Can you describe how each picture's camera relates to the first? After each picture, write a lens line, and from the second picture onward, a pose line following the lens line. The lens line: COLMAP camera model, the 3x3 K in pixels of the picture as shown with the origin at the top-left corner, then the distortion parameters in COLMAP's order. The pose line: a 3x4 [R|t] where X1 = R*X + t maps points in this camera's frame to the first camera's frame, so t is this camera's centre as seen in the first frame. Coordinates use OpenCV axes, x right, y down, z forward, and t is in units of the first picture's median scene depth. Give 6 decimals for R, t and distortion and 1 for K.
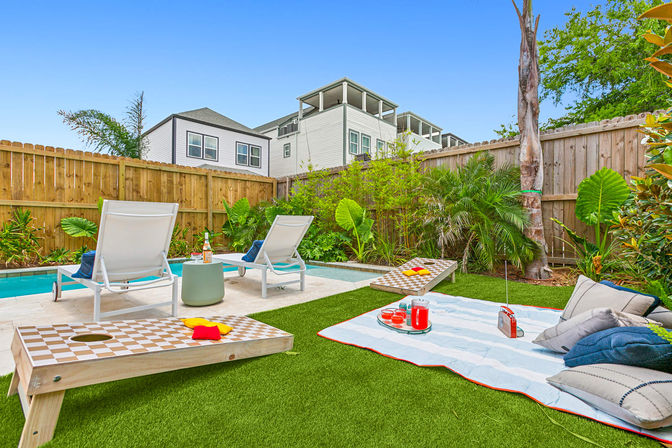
lens RADIAL K [[306.6, 0, 332.8], [0, 306.6, 230.3], [0, 0, 1]] dist [-0.000073, 0.000297]
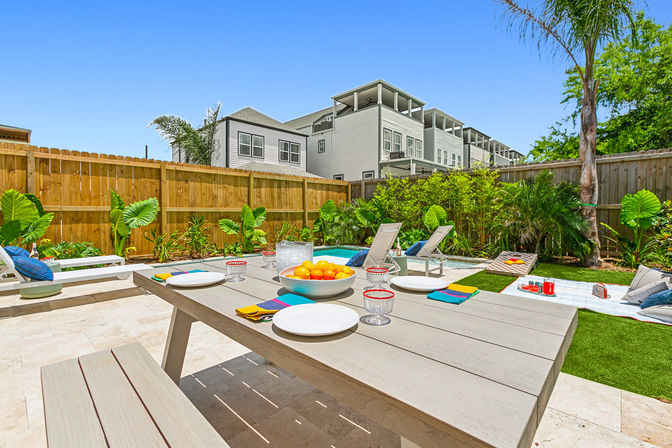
lens RADIAL K [[305.5, 0, 336.0], [0, 305.5, 224.0], [0, 0, 1]] dist [-0.000055, 0.000334]
pose [[0.999931, -0.001141, -0.011662, -0.100314], [0.001388, 0.999775, 0.021181, -0.014163], [0.011635, -0.021196, 0.999708, -0.083887]]
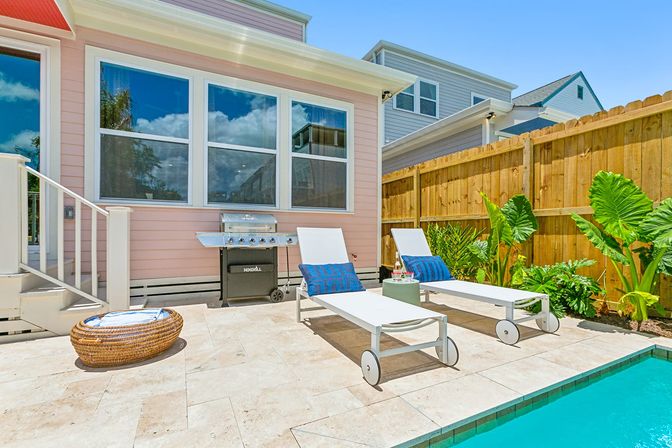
lens RADIAL K [[303.3, 0, 336.6], [0, 303.3, 233.8], [0, 0, 1]] dist [-0.000467, 0.000071]
pose [[-0.343654, -0.004560, -0.939085, -0.135057], [-0.017041, 0.999854, 0.001381, -0.007525], [0.938942, 0.016477, -0.343681, 0.121043]]
